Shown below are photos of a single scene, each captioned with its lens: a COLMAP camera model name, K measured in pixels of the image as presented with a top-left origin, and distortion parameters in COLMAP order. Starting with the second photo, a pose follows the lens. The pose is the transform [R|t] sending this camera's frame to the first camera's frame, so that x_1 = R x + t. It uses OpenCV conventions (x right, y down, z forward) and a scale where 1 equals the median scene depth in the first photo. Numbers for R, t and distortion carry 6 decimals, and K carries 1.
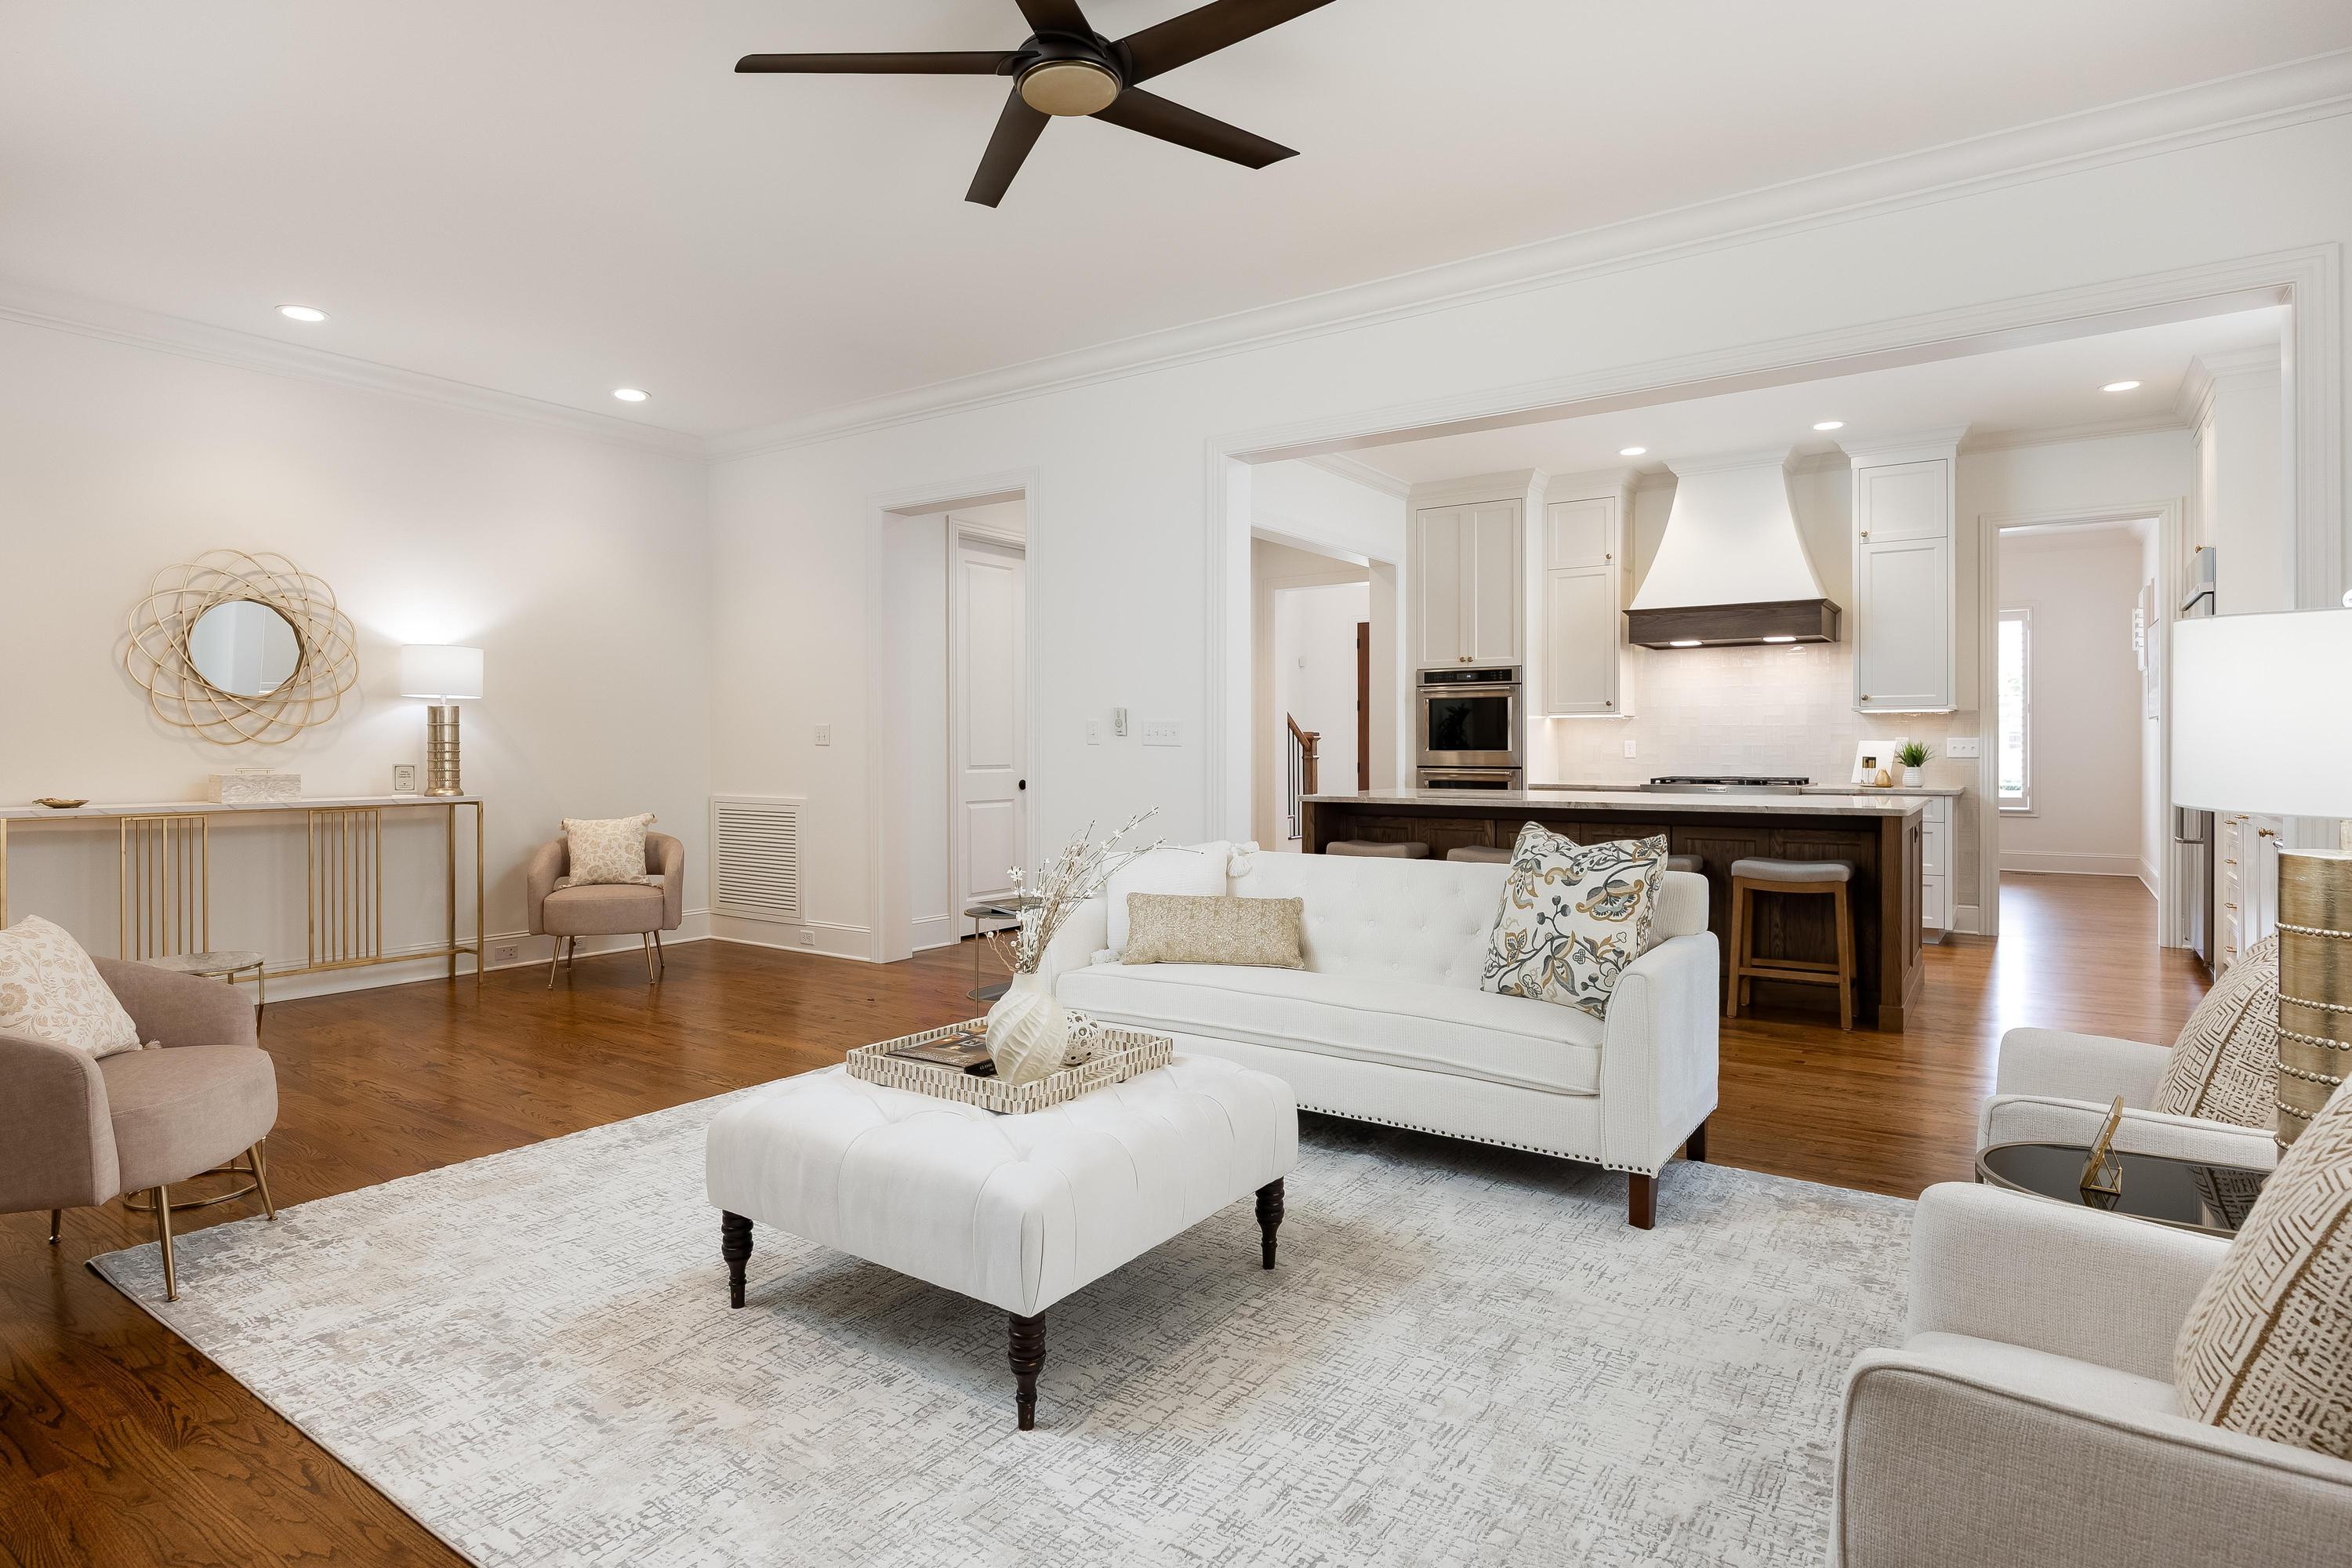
lens RADIAL K [[1263.5, 0, 1174.7], [0, 1263.5, 762.6], [0, 0, 1]] dist [-0.001897, -0.000704]
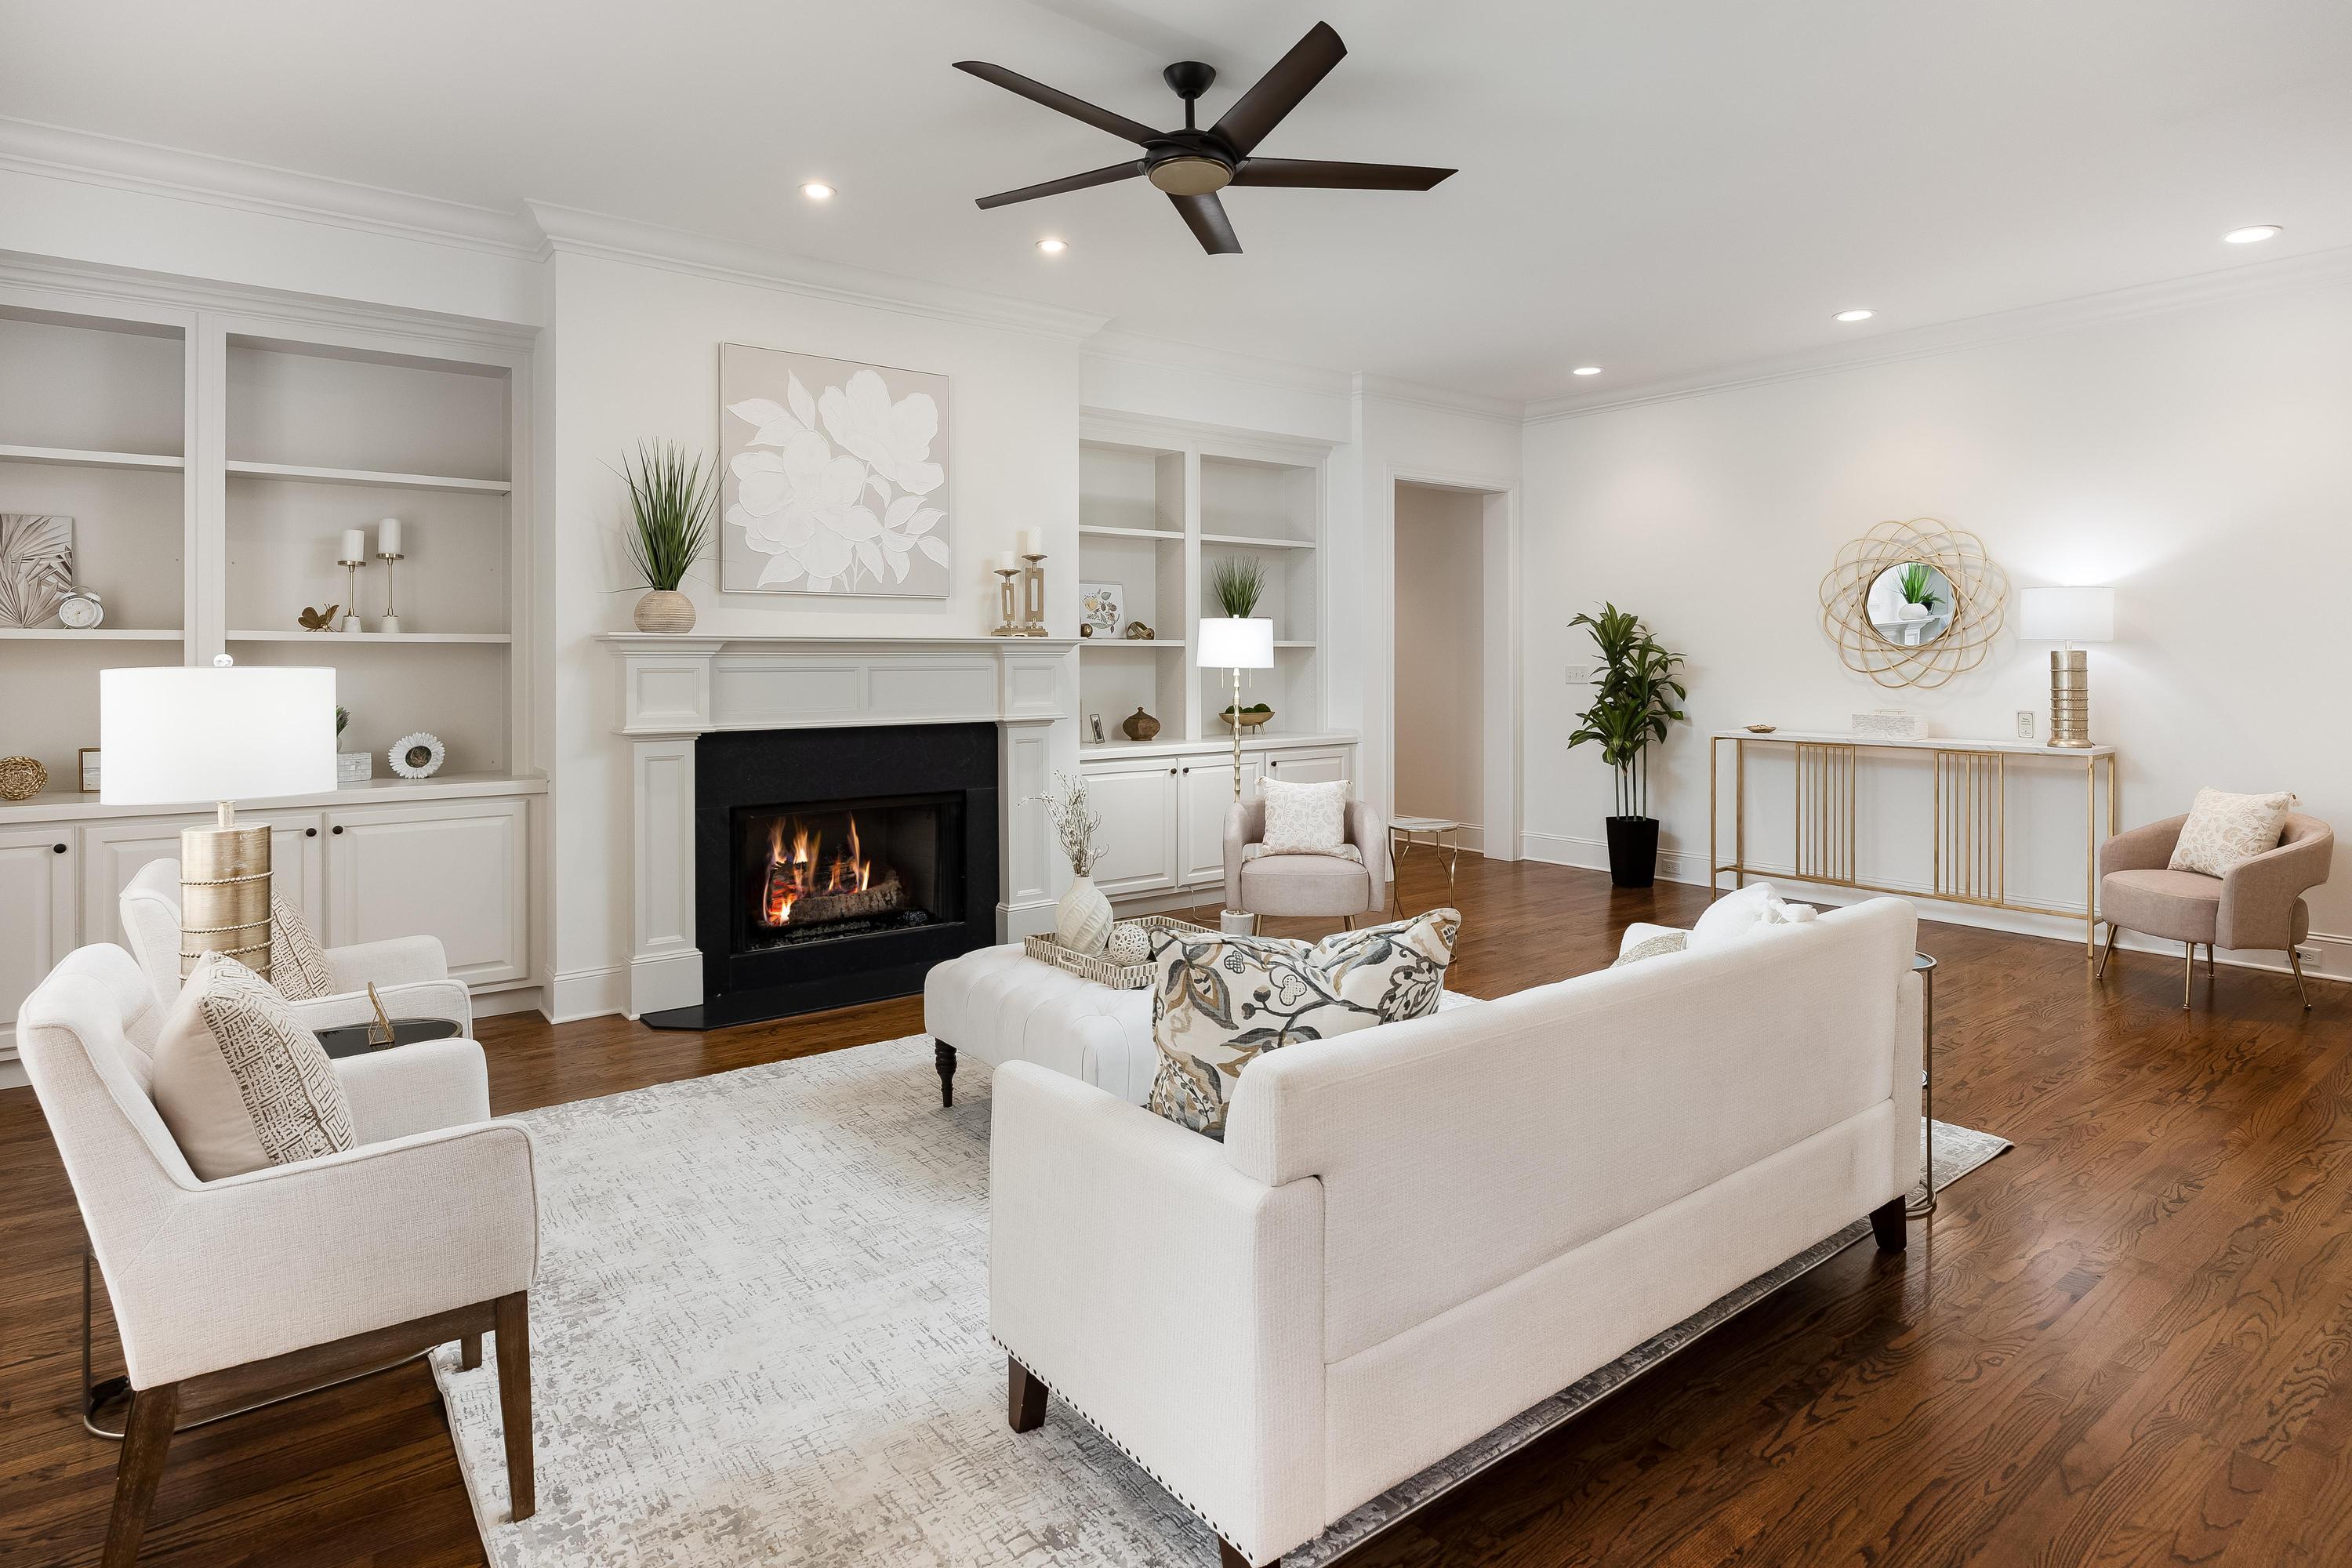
lens RADIAL K [[1263.5, 0, 1162.5], [0, 1263.5, 668.9], [0, 0, 1]] dist [-0.001897, -0.000704]
pose [[-0.295781, 0.008398, -0.955219, 0.545251], [-0.014104, 0.999814, 0.013157, -0.036295], [0.955152, 0.017364, -0.295608, 0.676281]]
